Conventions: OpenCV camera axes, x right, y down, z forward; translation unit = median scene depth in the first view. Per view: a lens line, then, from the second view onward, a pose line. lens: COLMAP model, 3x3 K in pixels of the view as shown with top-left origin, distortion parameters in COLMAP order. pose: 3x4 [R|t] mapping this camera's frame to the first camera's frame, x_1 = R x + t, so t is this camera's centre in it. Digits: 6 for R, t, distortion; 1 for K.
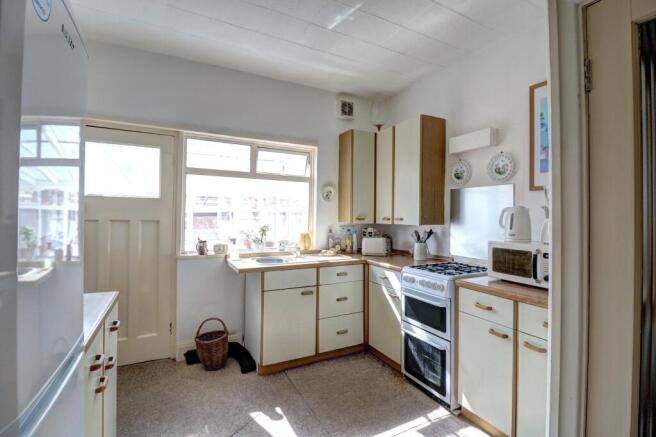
lens RADIAL K [[307.7, 0, 336.9], [0, 307.7, 212.8], [0, 0, 1]] dist [-0.001646, -0.015287]
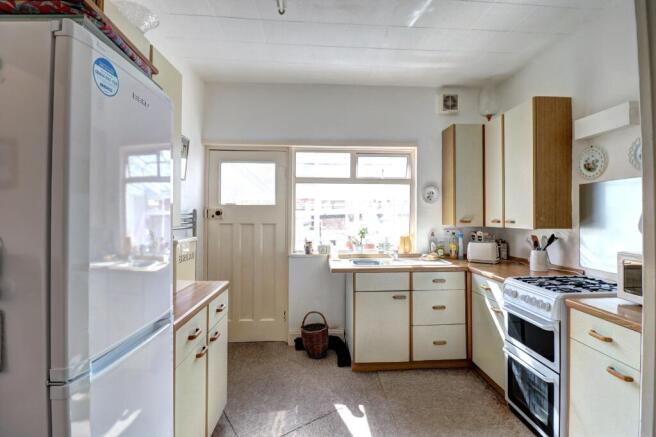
lens RADIAL K [[307.7, 0, 336.9], [0, 307.7, 212.8], [0, 0, 1]] dist [-0.001646, -0.015287]
pose [[0.908358, -0.015156, -0.417919, 0.136558], [0.014262, 0.999884, -0.005263, -0.007769], [0.417950, -0.001179, 0.908469, 0.020302]]
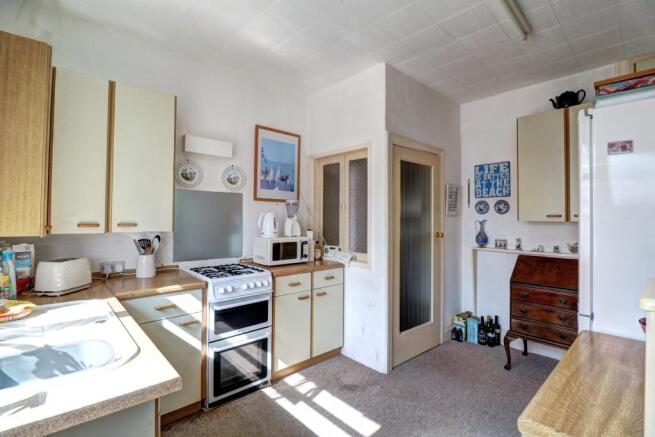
lens RADIAL K [[309.2, 0, 327.2], [0, 309.2, 209.1], [0, 0, 1]] dist [-0.001012, -0.000222]
pose [[-0.242140, 0.008962, 0.970200, -0.653158], [-0.023623, 0.999606, -0.015129, -0.016000], [-0.969954, -0.026582, -0.241833, 0.836092]]
